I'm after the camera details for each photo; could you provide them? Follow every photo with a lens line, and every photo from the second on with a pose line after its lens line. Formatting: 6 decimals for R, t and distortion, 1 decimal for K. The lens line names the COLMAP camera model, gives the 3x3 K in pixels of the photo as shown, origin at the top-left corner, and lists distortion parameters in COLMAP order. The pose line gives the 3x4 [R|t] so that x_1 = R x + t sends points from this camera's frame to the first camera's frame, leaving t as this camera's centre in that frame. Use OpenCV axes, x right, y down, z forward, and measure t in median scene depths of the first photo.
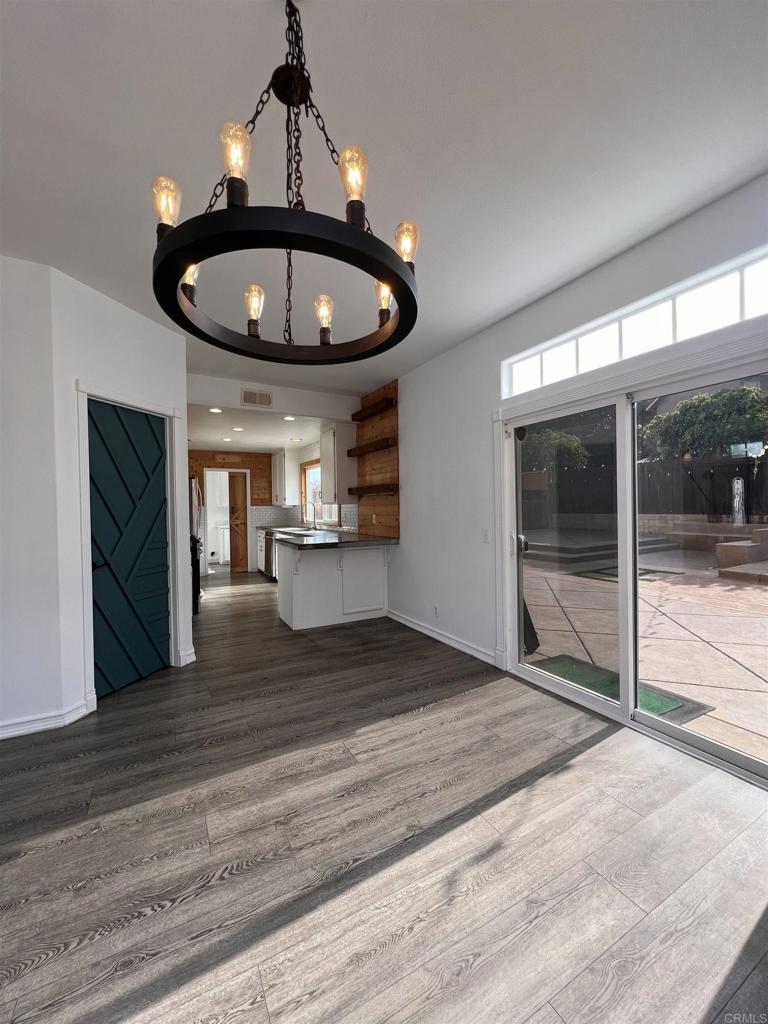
lens RADIAL K [[410.3, 0, 384.8], [0, 410.3, 510.9], [0, 0, 1]] dist [-0.002952, 0.000089]
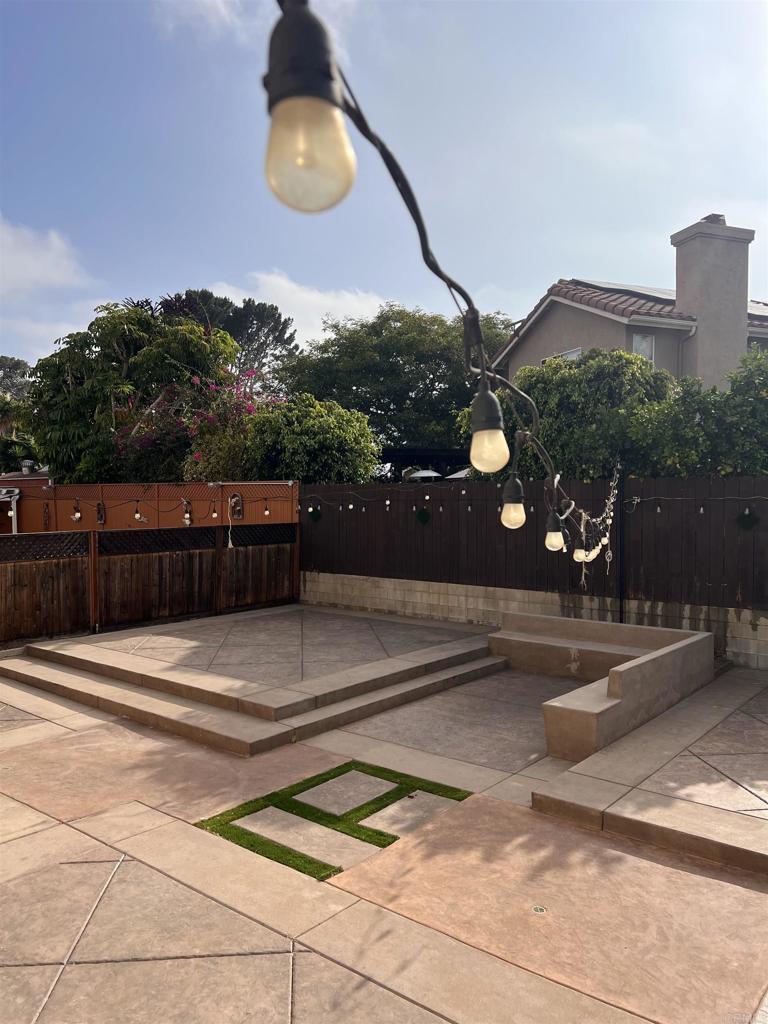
lens RADIAL K [[768.4, 0, 381.2], [0, 768.4, 512.7], [0, 0, 1]] dist [0.051555, -0.064593]
pose [[0.928940, 0.010621, 0.370078, 0.871850], [-0.012223, 0.999923, 0.001984, -0.364839], [-0.370029, -0.006367, 0.928999, 0.726188]]
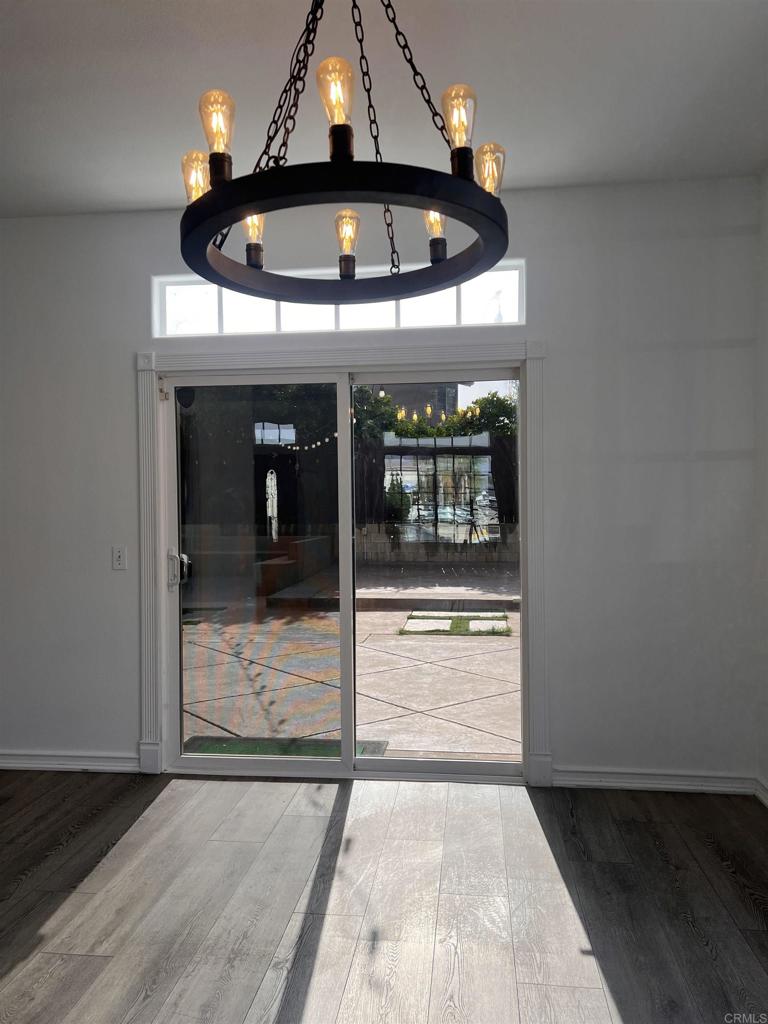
lens RADIAL K [[768.4, 0, 386.4], [0, 768.4, 510.6], [0, 0, 1]] dist [0.051555, -0.064593]
pose [[0.576451, 0.007930, 0.817093, -0.486342], [0.002952, 0.999926, -0.011788, 0.005797], [-0.817127, 0.009207, 0.576385, 0.040305]]
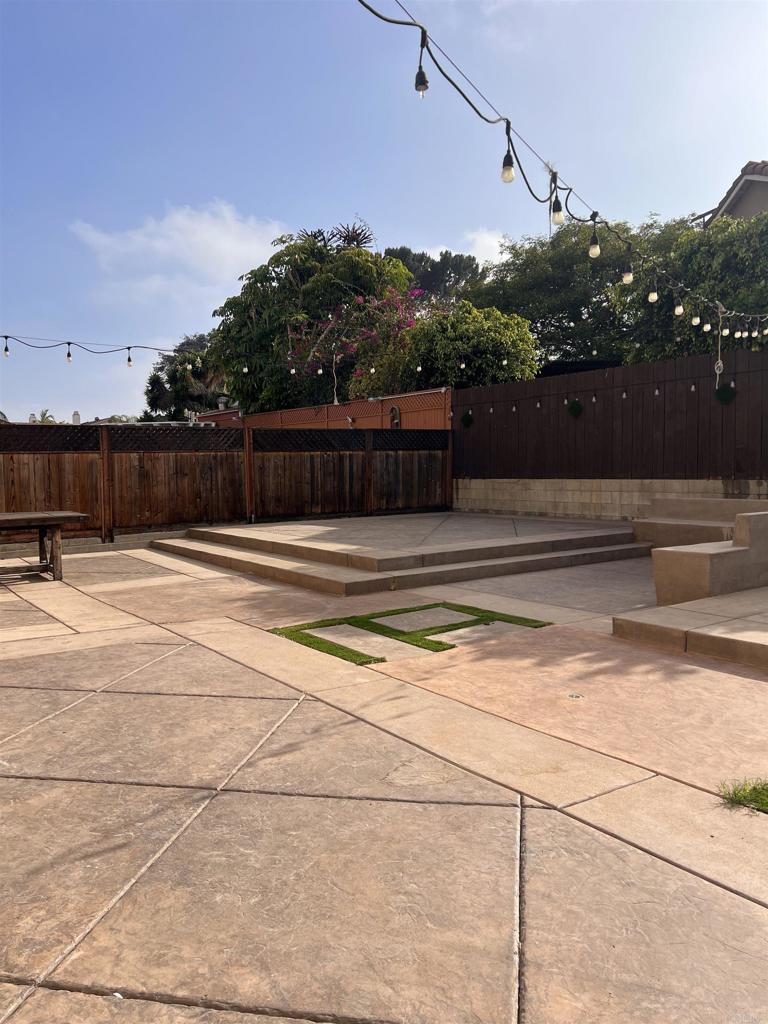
lens RADIAL K [[768.4, 0, 380.7], [0, 768.4, 511.2], [0, 0, 1]] dist [0.051555, -0.064593]
pose [[0.994233, -0.003686, 0.107177, 1.239591], [-0.001126, 0.998995, 0.044811, 0.021764], [-0.107234, -0.044674, 0.993230, 0.695201]]
